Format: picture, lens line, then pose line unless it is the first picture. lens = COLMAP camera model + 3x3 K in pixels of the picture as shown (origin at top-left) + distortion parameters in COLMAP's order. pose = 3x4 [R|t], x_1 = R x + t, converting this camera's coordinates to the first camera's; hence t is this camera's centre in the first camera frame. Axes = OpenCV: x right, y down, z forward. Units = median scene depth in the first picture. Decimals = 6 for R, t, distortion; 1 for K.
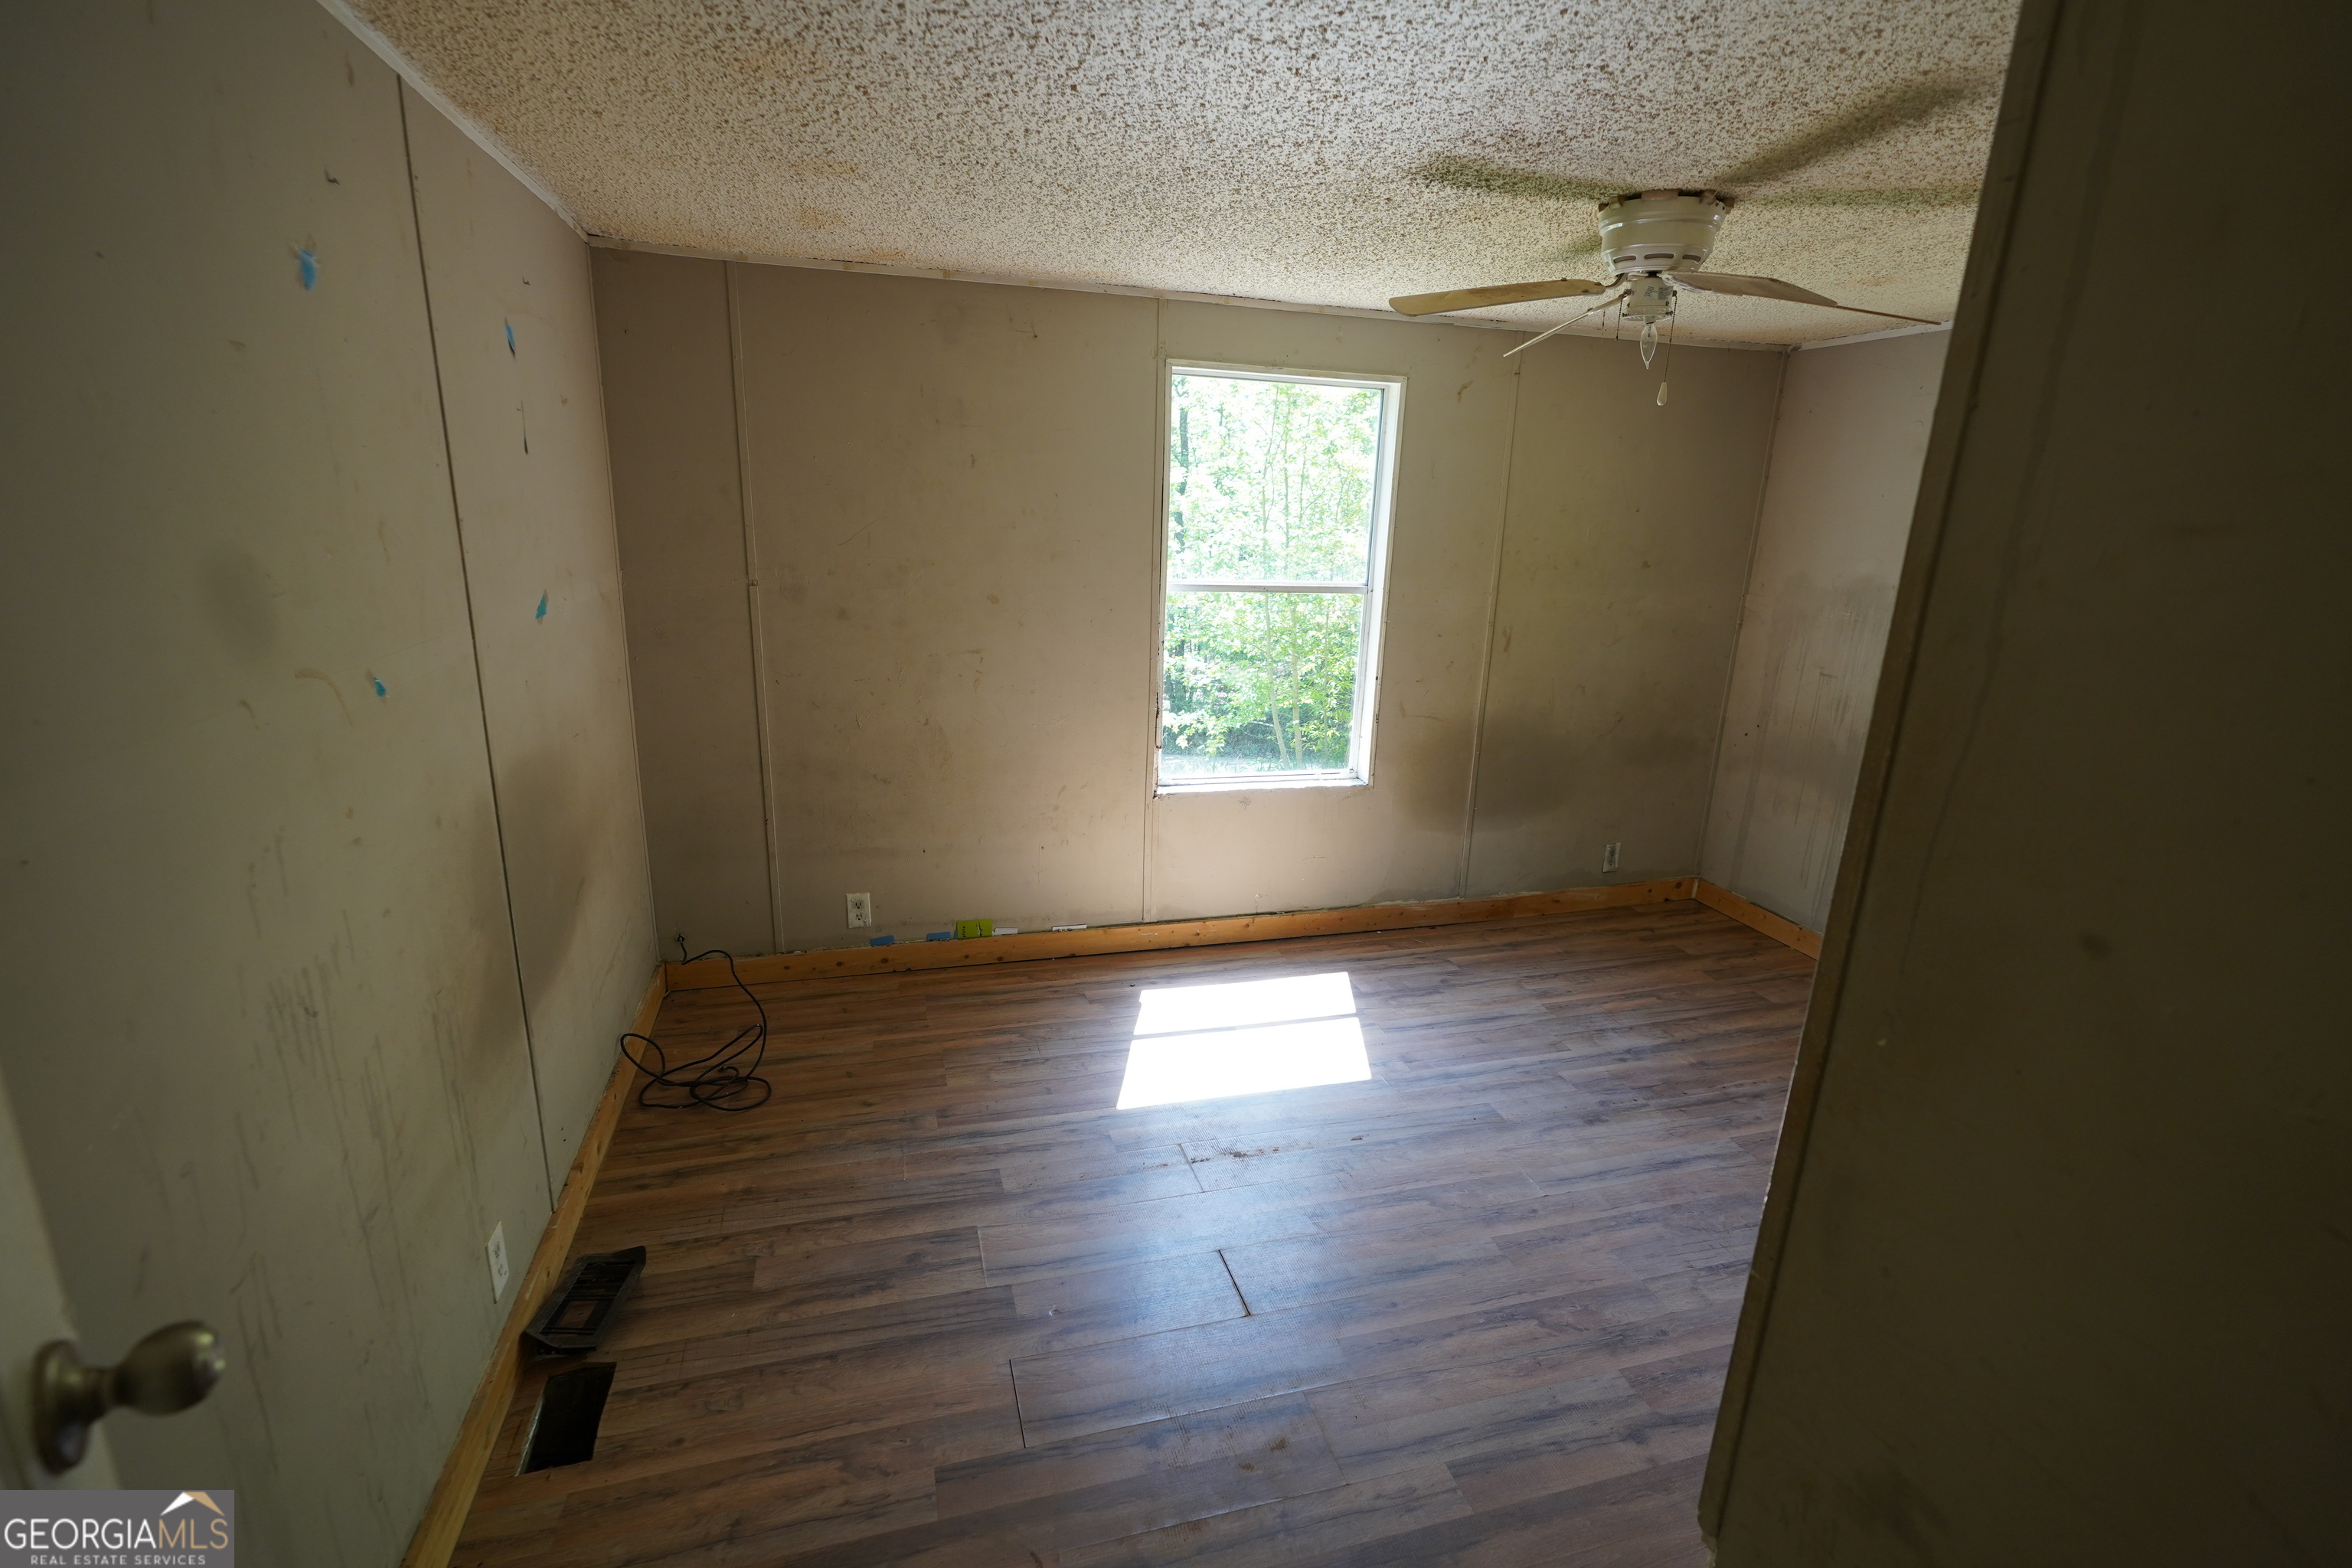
lens RADIAL K [[1058.3, 0, 1186.6], [0, 1058.3, 788.8], [0, 0, 1]] dist [-0.011913, 0.005350]
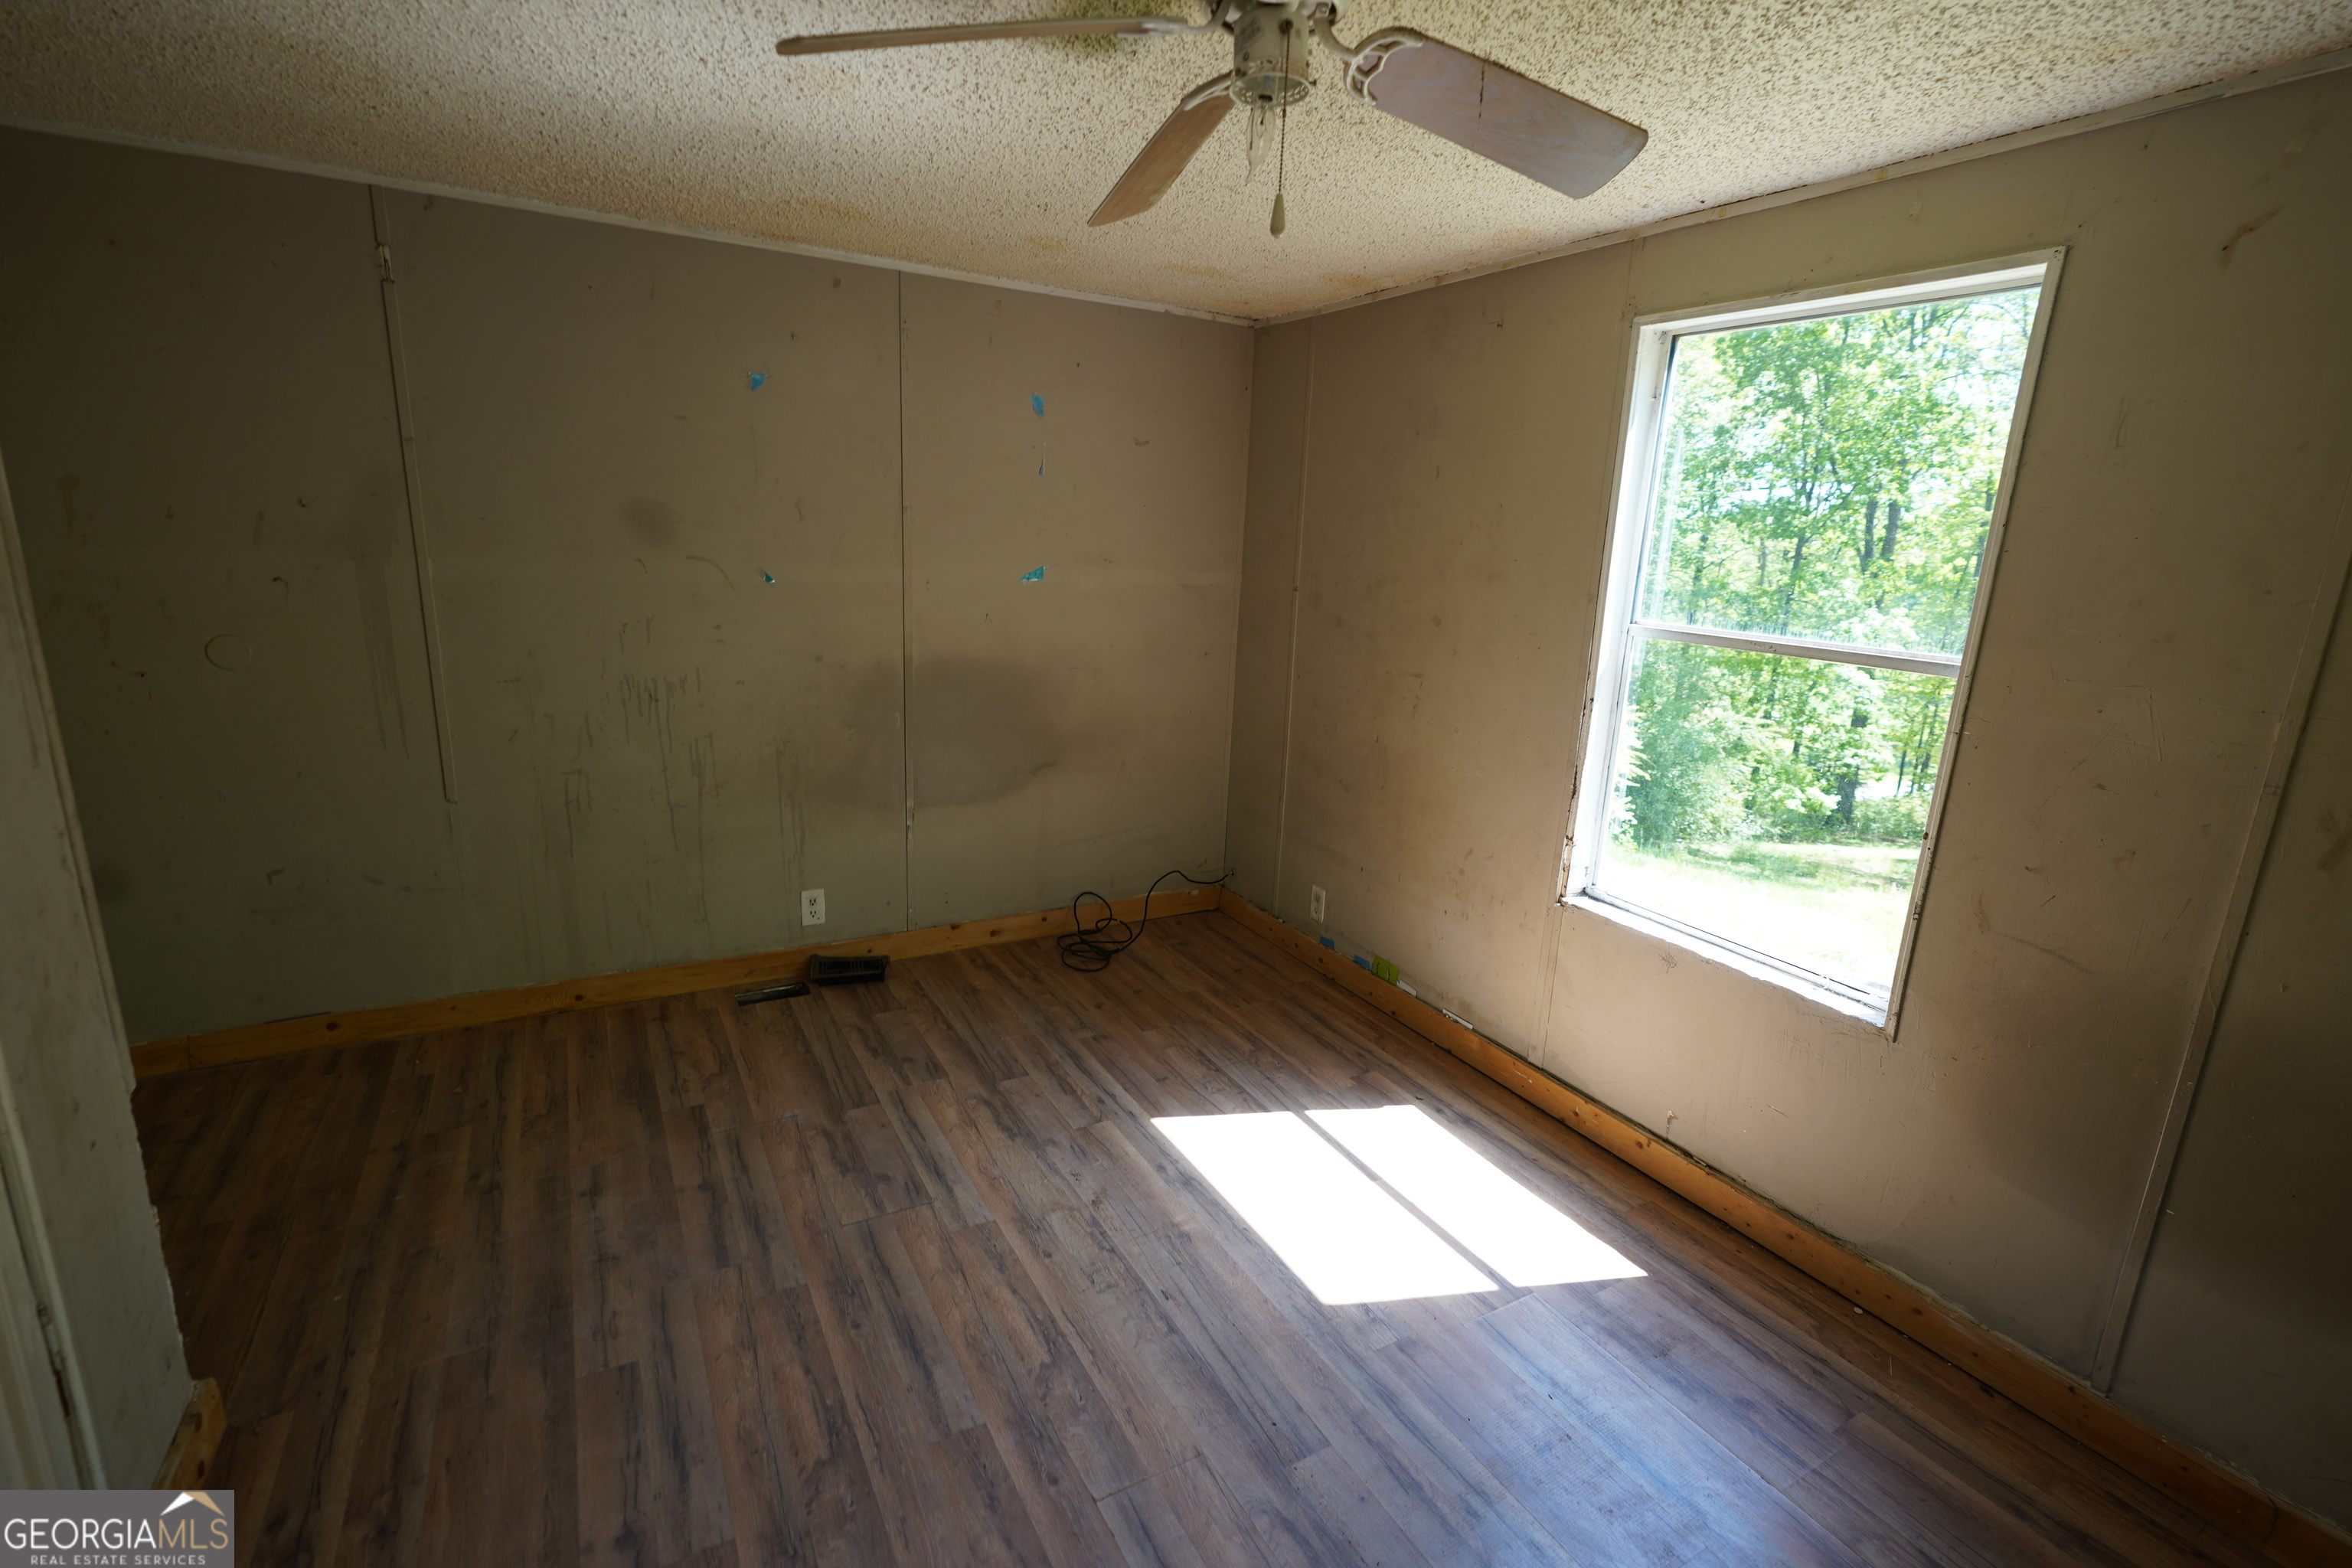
lens RADIAL K [[1058.3, 0, 1177.4], [0, 1058.3, 785.3], [0, 0, 1]] dist [-0.011913, 0.005350]
pose [[0.236016, 0.206063, -0.949650, 0.695284], [-0.294779, 0.946391, 0.132095, -0.104538], [0.925960, 0.248760, 0.284107, 0.595528]]
